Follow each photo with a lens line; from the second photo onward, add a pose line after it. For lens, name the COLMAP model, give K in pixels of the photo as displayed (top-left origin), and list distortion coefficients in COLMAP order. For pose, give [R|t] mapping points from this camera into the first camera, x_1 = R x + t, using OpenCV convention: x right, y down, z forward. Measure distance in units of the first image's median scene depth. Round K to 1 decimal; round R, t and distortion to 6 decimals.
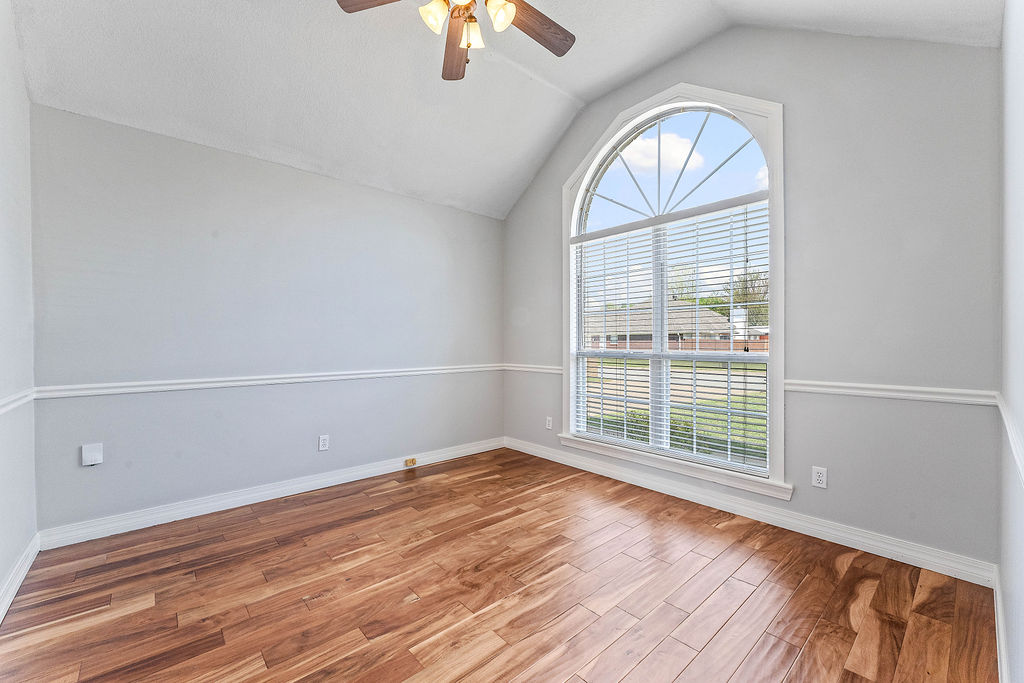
lens RADIAL K [[415.0, 0, 511.1], [0, 415.0, 342.7], [0, 0, 1]] dist [-0.003119, 0.001407]
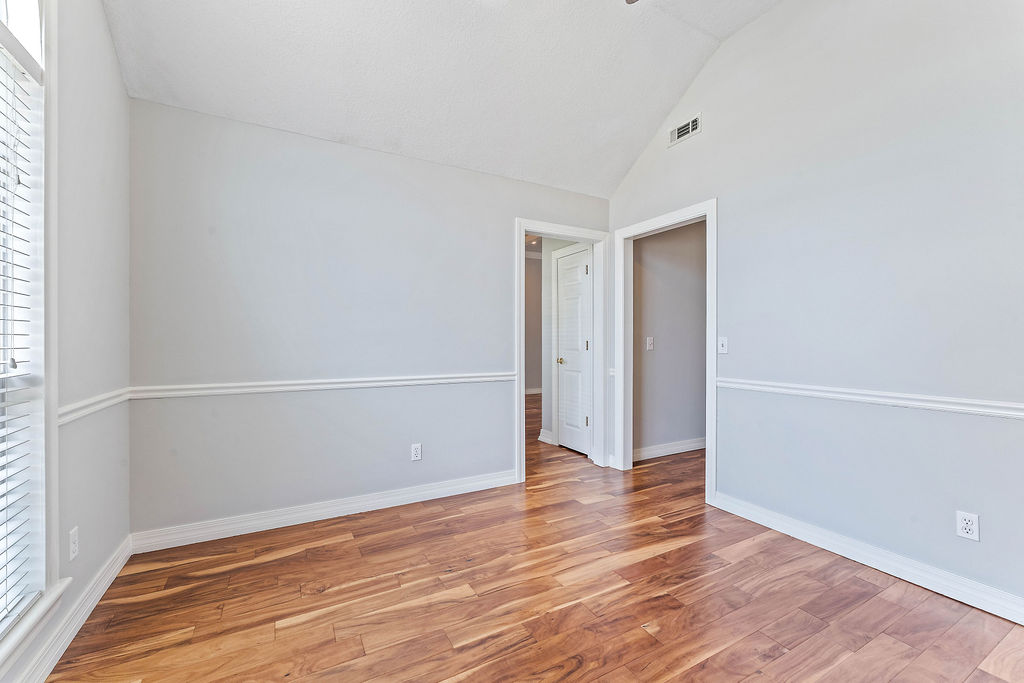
lens RADIAL K [[415.0, 0, 509.4], [0, 415.0, 342.0], [0, 0, 1]] dist [-0.003119, 0.001407]
pose [[-0.975081, -0.001495, 0.221844, -0.145670], [-0.000562, 0.999991, 0.004268, -0.012314], [-0.221848, 0.004037, -0.975073, 2.052292]]
